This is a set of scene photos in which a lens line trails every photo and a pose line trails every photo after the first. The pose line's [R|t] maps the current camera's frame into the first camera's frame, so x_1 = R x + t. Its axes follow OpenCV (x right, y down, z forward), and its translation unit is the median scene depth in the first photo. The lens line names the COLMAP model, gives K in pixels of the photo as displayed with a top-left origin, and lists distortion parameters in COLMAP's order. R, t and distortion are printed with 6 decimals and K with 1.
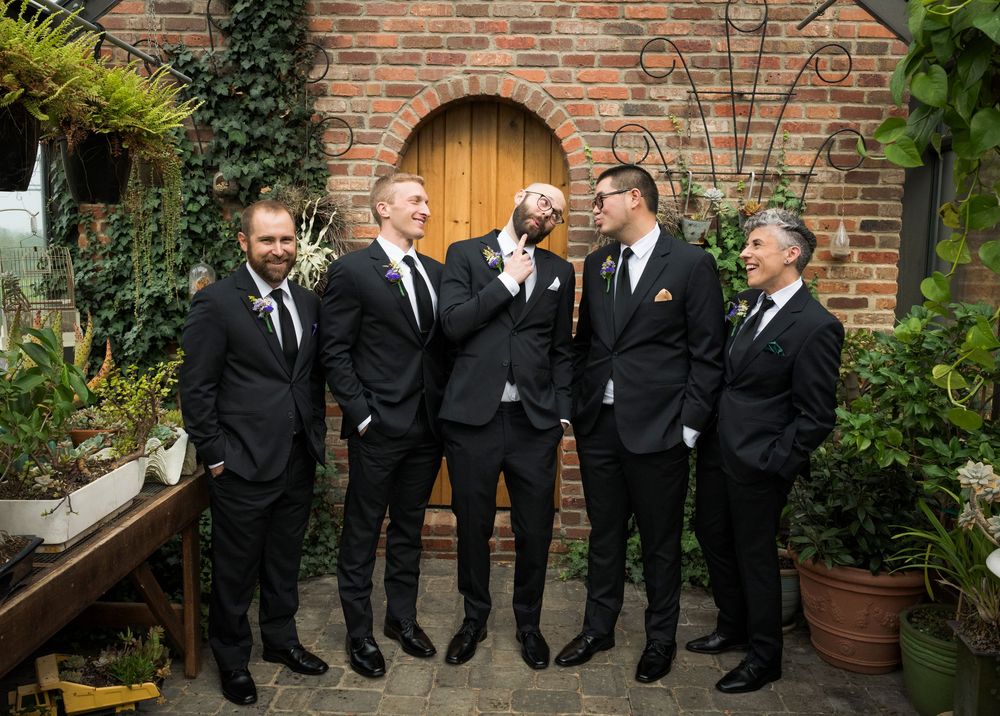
lens RADIAL K [[1123.9, 0, 480.1], [0, 1123.9, 358.1], [0, 0, 1]] dist [-0.002961, -0.003701]
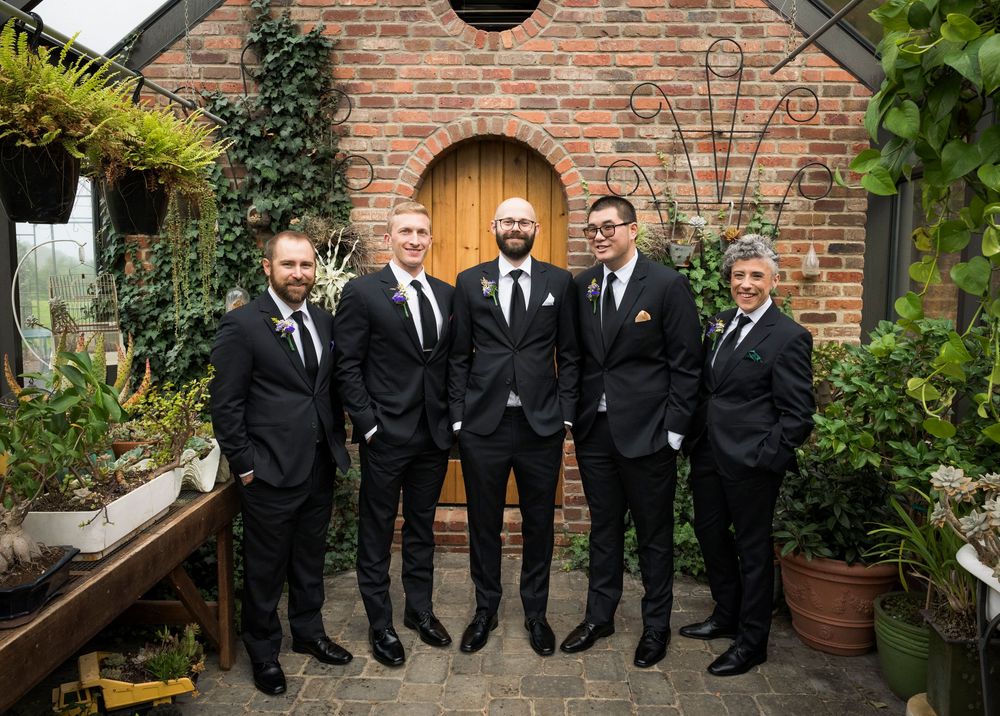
lens RADIAL K [[1134.9, 0, 500.0], [0, 1134.9, 358.0], [0, 0, 1]] dist [-0.004966, -0.015895]
pose [[0.999865, -0.009453, 0.013460, -0.004571], [0.009807, 0.999600, -0.026515, 0.016984], [-0.013204, 0.026643, 0.999558, -0.117251]]
